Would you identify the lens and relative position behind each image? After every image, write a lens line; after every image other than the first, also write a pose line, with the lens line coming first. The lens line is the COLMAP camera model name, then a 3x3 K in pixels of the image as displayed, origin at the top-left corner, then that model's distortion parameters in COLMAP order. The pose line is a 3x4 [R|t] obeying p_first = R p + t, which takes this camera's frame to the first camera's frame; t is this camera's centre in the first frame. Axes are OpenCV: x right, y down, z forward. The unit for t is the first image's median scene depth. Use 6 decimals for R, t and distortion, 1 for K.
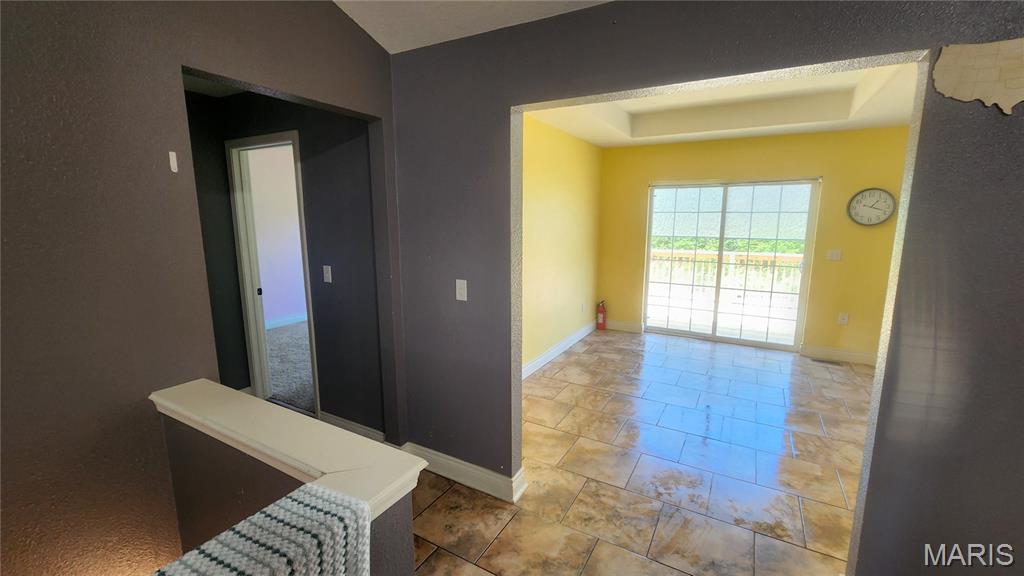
lens RADIAL K [[419.3, 0, 507.8], [0, 419.3, 288.0], [0, 0, 1]] dist [0.000685, -0.000011]
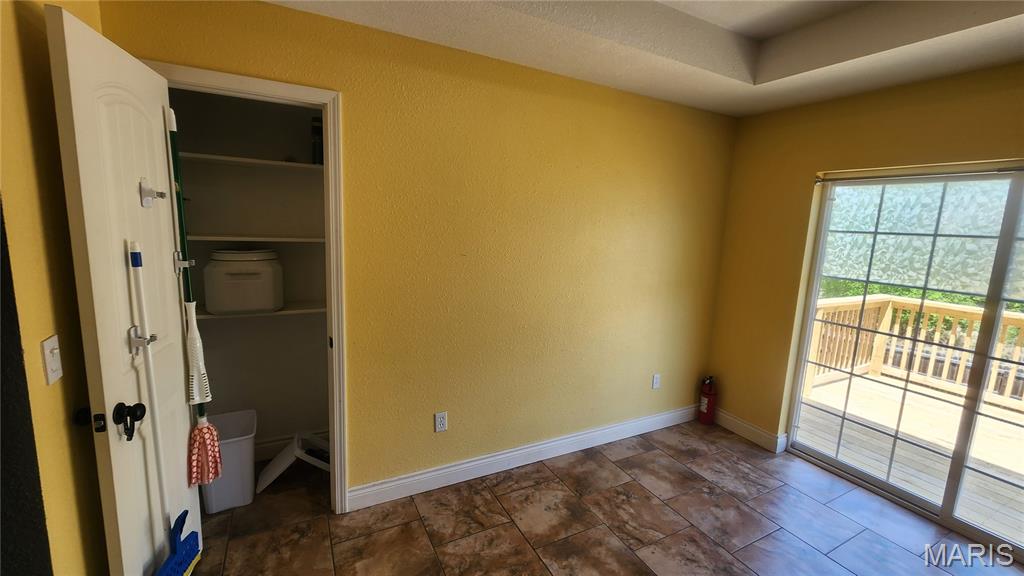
lens RADIAL K [[419.3, 0, 507.8], [0, 419.3, 288.0], [0, 0, 1]] dist [0.000685, -0.000011]
pose [[0.847265, 0.113101, -0.518989, 0.300799], [-0.127751, 0.991777, 0.007576, -0.066468], [0.515578, 0.059882, 0.854747, 0.367405]]
